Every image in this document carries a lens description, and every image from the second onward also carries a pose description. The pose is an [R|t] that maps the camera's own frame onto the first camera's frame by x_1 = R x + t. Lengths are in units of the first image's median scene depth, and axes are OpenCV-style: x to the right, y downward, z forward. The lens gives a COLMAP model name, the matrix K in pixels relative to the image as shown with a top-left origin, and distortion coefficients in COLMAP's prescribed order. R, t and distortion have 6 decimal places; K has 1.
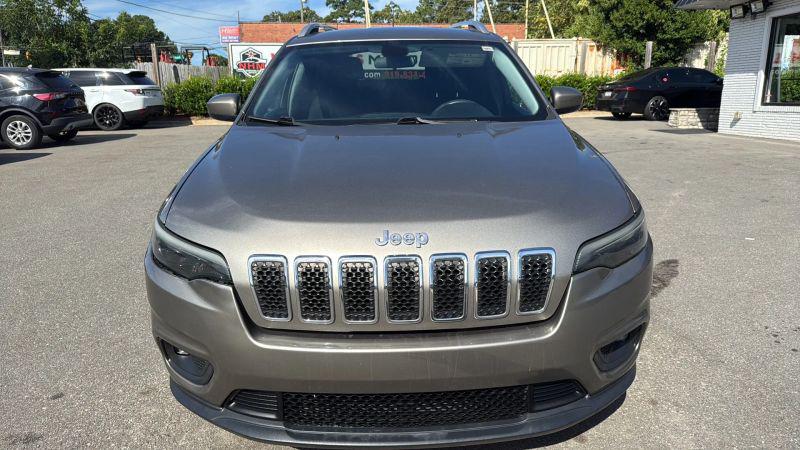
lens RADIAL K [[534.0, 0, 400.0], [0, 534.0, 225.0], [0, 0, 1]] dist [0.006348, 0.000371]
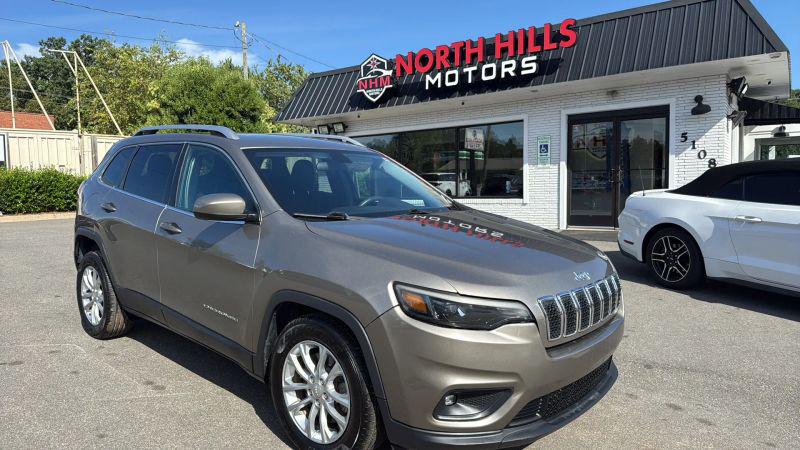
lens RADIAL K [[551.7, 0, 400.0], [0, 551.7, 225.0], [0, 0, 1]] dist [-0.004443, -0.004659]
pose [[0.677967, -0.045896, 0.733659, -1.588075], [0.176343, 0.979060, -0.101709, -0.057155], [-0.713628, 0.198331, 0.671863, 0.199491]]
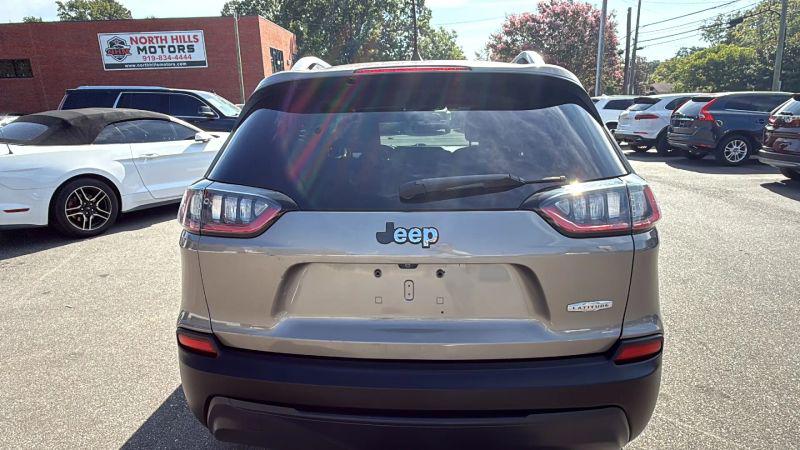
lens RADIAL K [[486.7, 0, 400.0], [0, 486.7, 225.0], [0, 0, 1]] dist [-0.002287, -0.001689]
pose [[-0.998492, 0.037088, 0.040480, -0.091231], [0.052078, 0.873252, 0.484477, -1.184202], [-0.017381, 0.485855, -0.873867, 3.974412]]
